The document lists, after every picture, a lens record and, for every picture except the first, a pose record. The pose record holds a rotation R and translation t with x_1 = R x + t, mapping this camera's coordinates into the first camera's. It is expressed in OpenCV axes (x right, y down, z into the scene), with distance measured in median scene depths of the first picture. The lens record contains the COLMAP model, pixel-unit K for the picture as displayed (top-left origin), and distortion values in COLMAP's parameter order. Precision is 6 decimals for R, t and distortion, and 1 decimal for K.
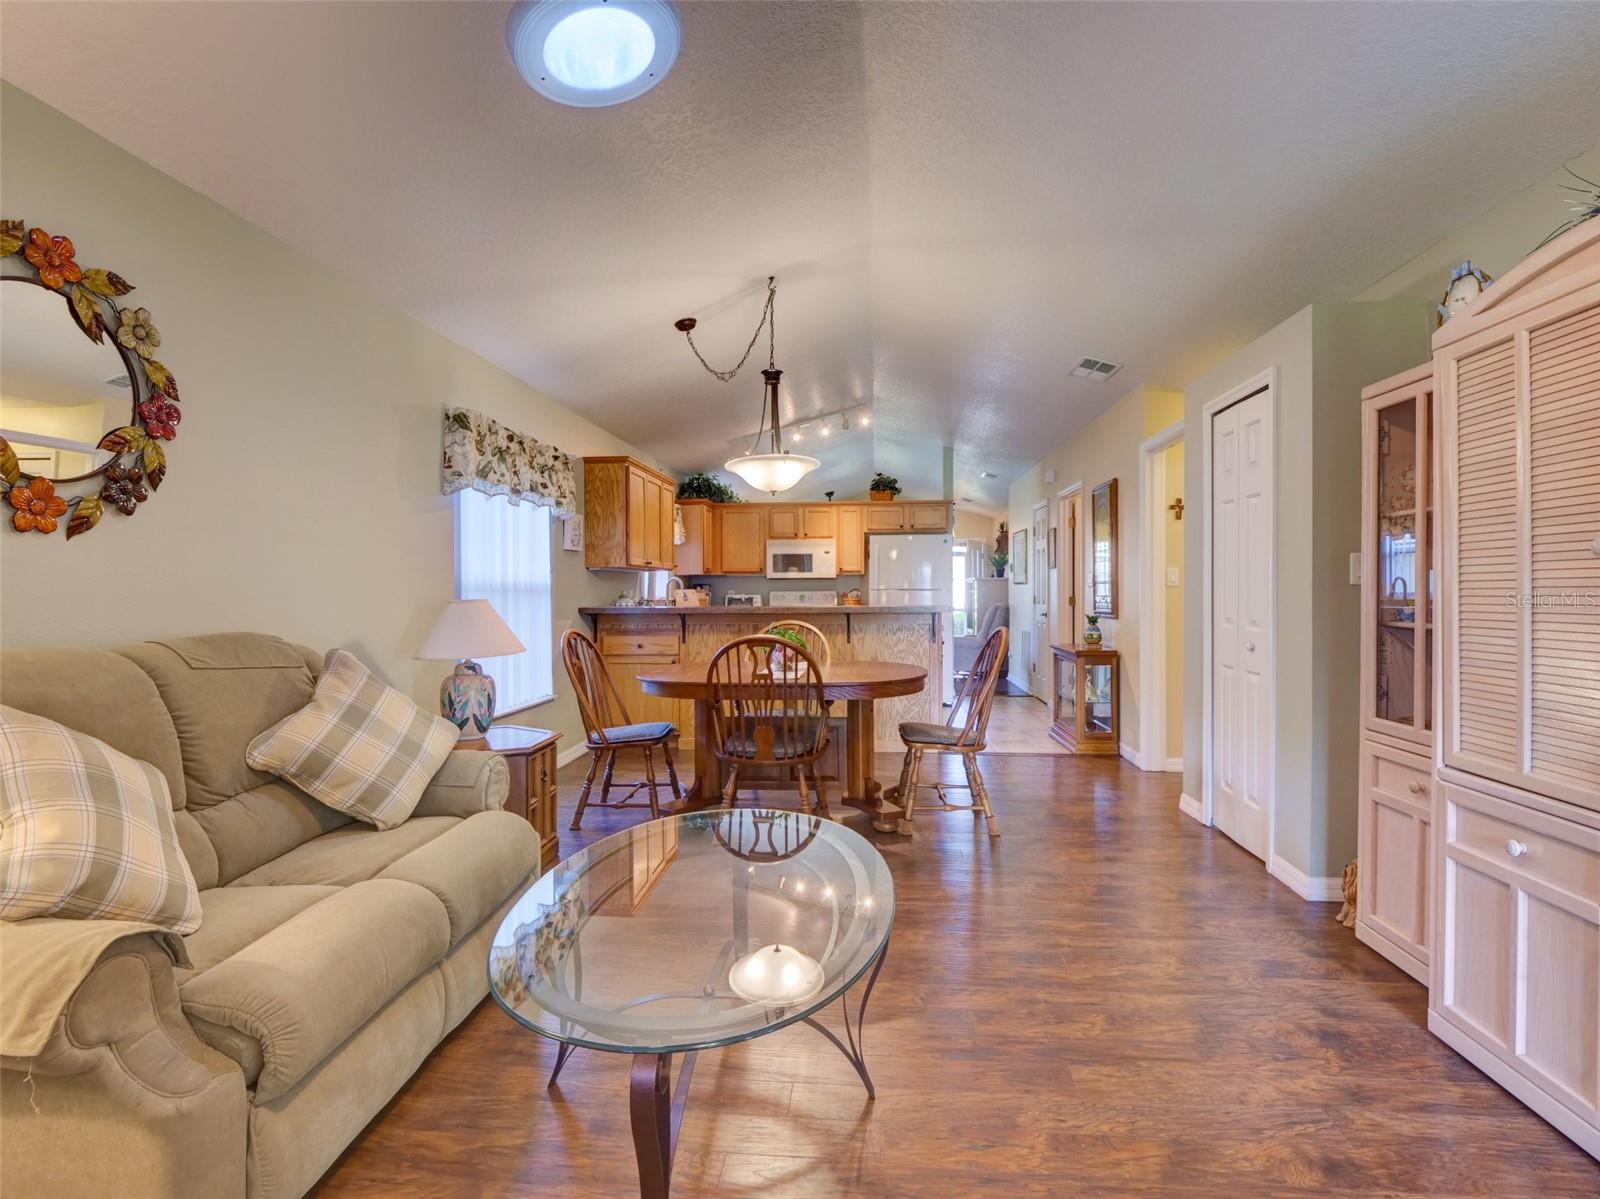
lens RADIAL K [[778.4, 0, 805.4], [0, 778.4, 596.1], [0, 0, 1]] dist [-0.010893, -0.001821]
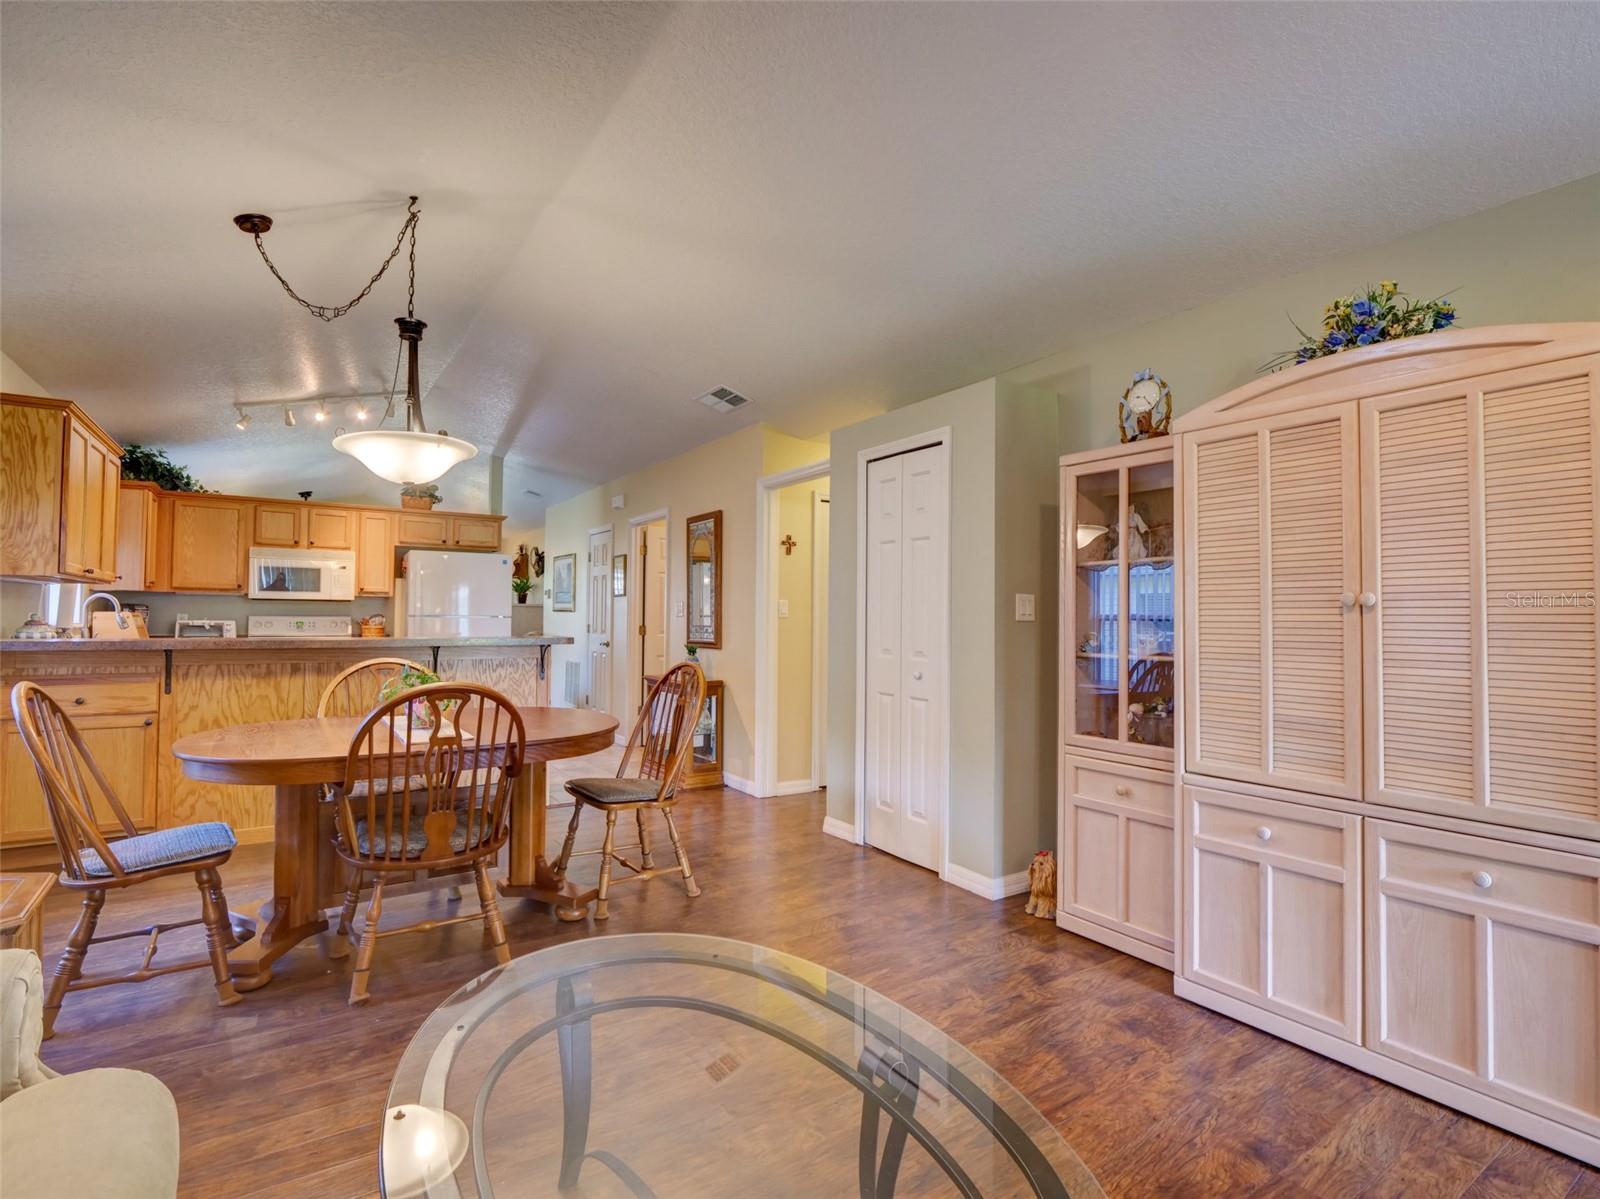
lens RADIAL K [[778.4, 0, 797.0], [0, 778.4, 599.8], [0, 0, 1]] dist [-0.010893, -0.001821]
pose [[0.782163, 0.025832, 0.622538, -0.173576], [-0.007744, 0.999466, -0.031743, -0.003938], [-0.623025, 0.020008, 0.781946, 0.168395]]
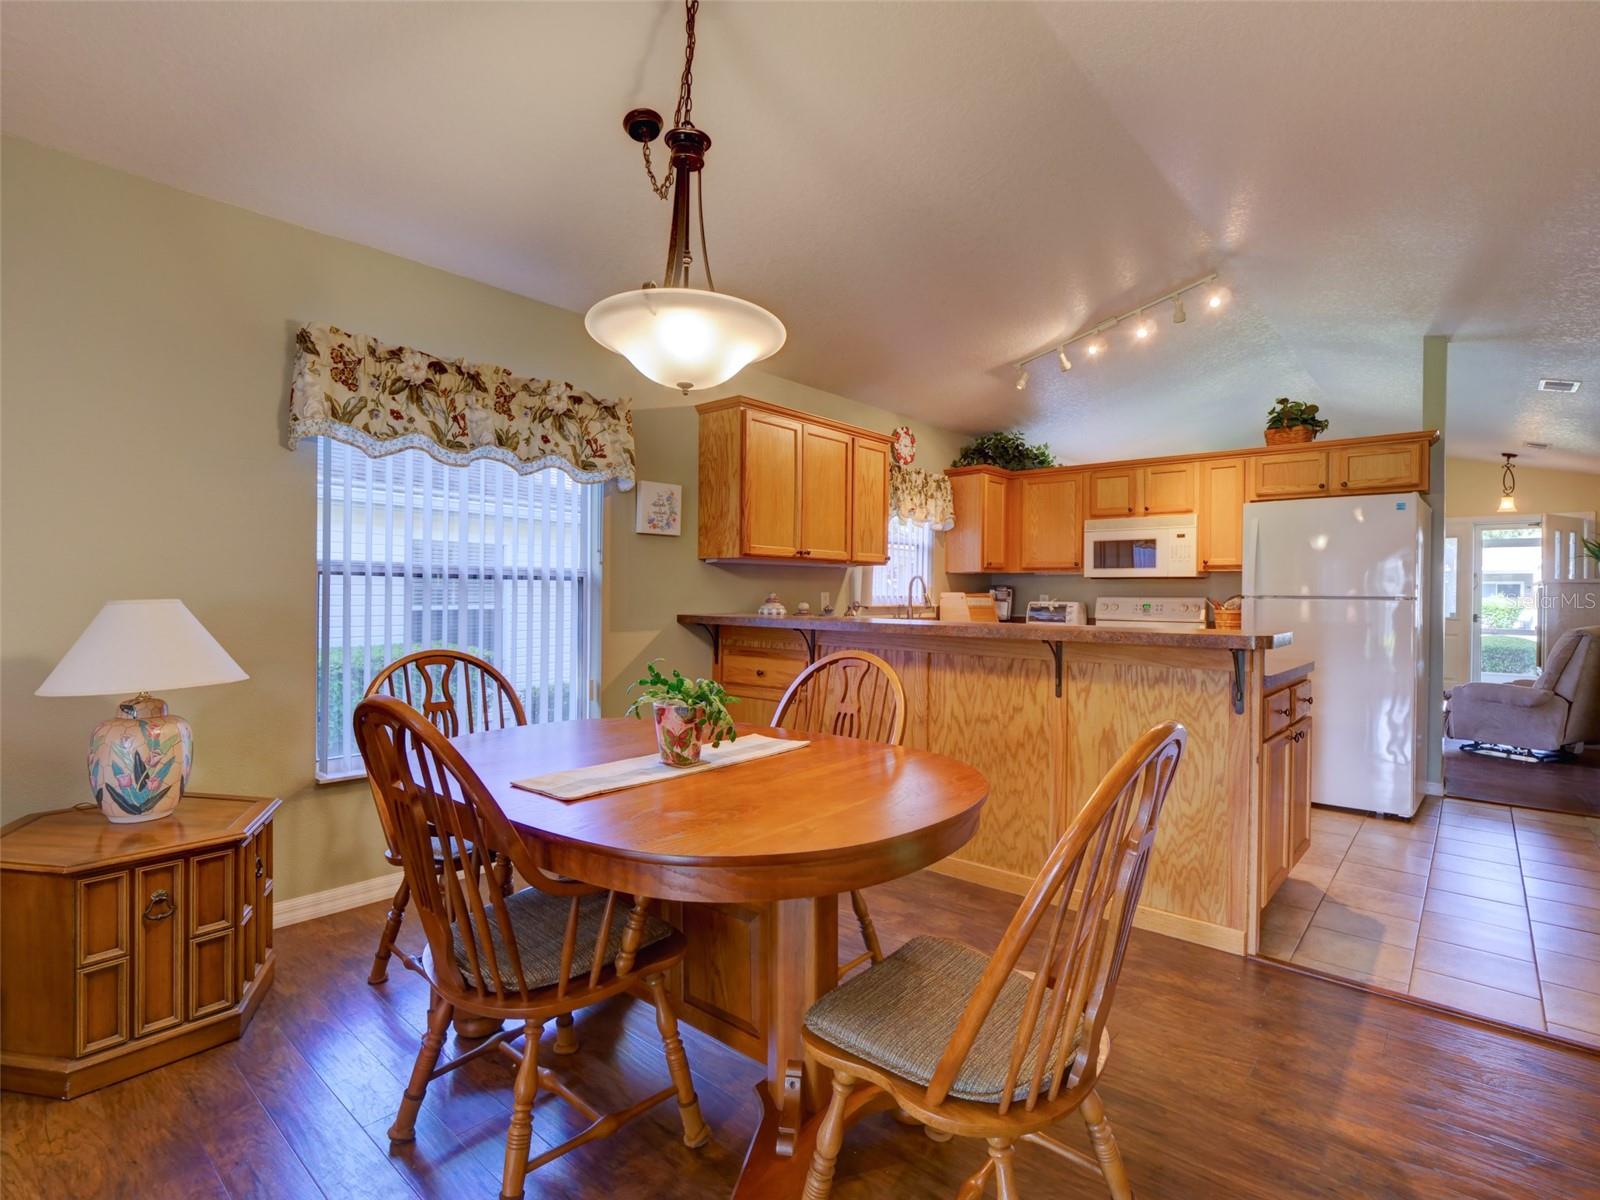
lens RADIAL K [[778.4, 0, 802.7], [0, 778.4, 600.7], [0, 0, 1]] dist [-0.010893, -0.001821]
pose [[0.811315, 0.017942, -0.584334, 0.252694], [-0.017435, 0.999827, 0.006493, -0.005384], [0.584350, 0.004920, 0.811487, 0.549177]]
